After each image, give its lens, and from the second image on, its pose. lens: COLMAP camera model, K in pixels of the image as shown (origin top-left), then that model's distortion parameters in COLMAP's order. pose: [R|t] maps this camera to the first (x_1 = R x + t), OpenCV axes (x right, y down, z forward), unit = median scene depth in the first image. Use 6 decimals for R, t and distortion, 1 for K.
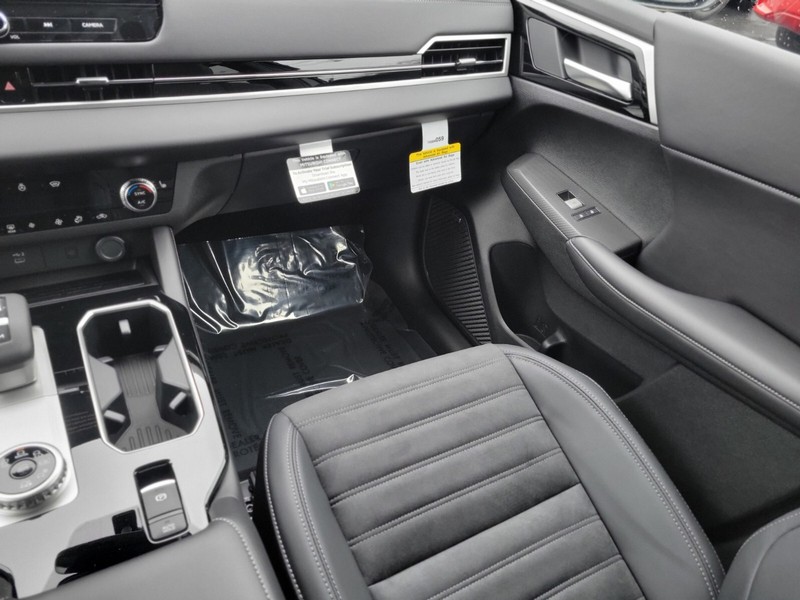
lens RADIAL K [[608.6, 0, 400.8], [0, 608.6, 300.8], [0, 0, 1]] dist [0.045786, -0.027222]
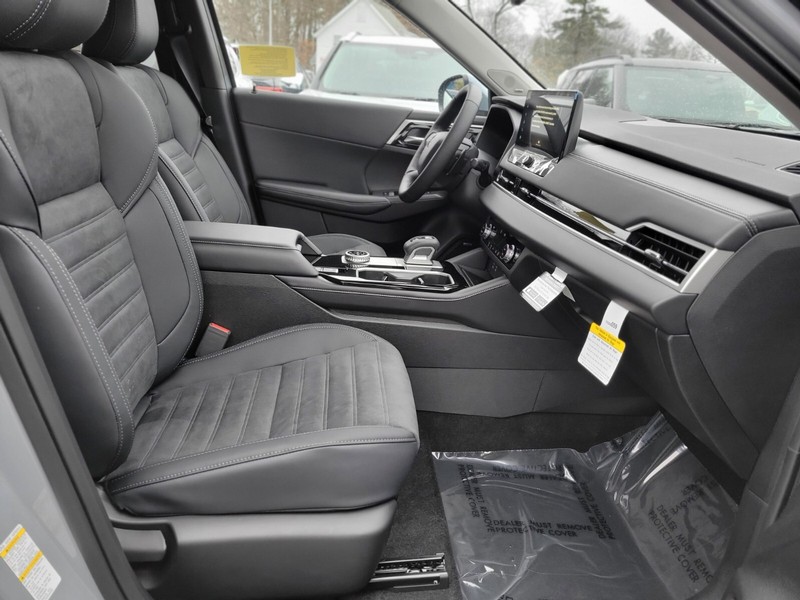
lens RADIAL K [[608.6, 0, 403.8], [0, 608.6, 295.3], [0, 0, 1]] dist [0.045786, -0.027222]
pose [[-0.384863, 0.125863, -0.914351, 1.251200], [-0.674738, 0.637585, 0.371772, -0.526086], [0.629769, 0.760029, -0.160458, 1.153209]]
